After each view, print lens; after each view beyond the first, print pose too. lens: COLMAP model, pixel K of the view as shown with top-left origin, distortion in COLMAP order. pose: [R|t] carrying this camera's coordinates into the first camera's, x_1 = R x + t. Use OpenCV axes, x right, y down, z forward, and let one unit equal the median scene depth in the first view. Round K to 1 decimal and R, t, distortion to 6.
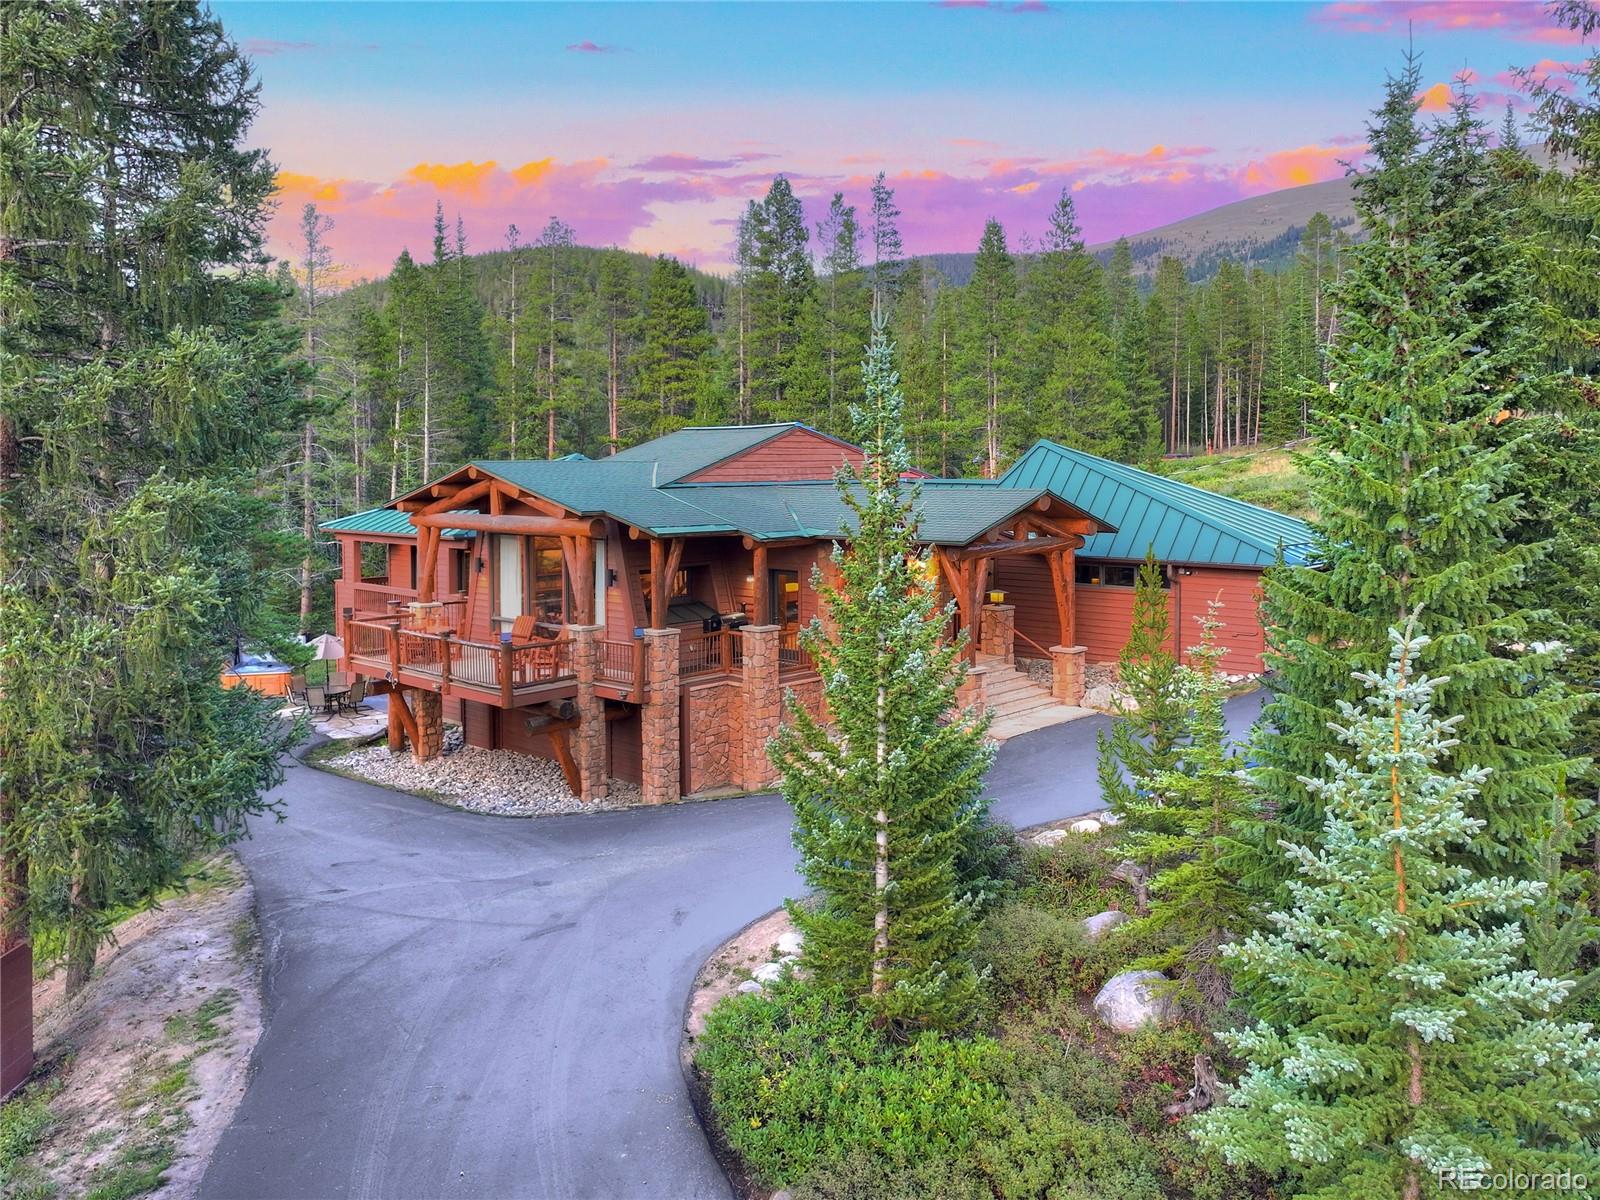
lens RADIAL K [[1120.5, 0, 822.5], [0, 1120.5, 500.3], [0, 0, 1]] dist [0.004101, 0.000032]
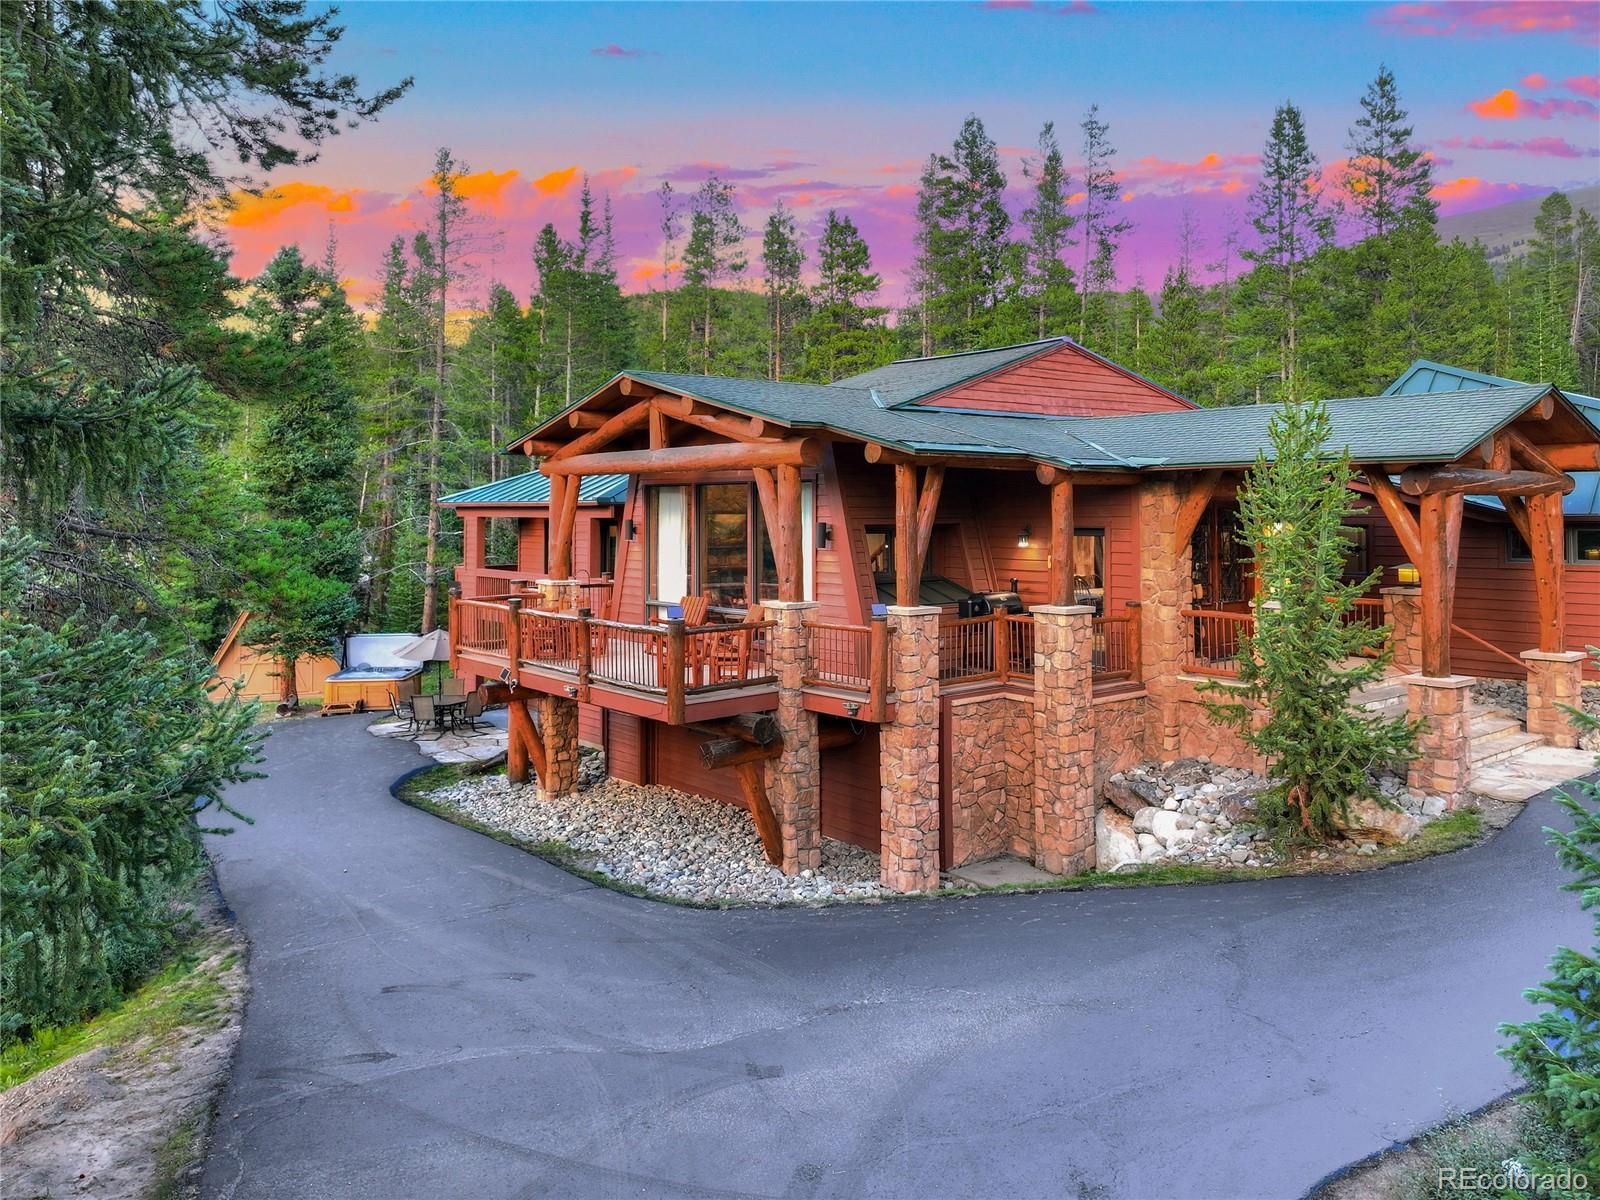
lens RADIAL K [[1142.0, 0, 823.1], [0, 1142.0, 472.9], [0, 0, 1]] dist [0.004251, 0.001931]
pose [[0.992739, 0.001569, -0.120276, -0.105267], [-0.007548, 0.998757, -0.049265, 0.064970], [0.120050, 0.049815, 0.991517, 0.313458]]
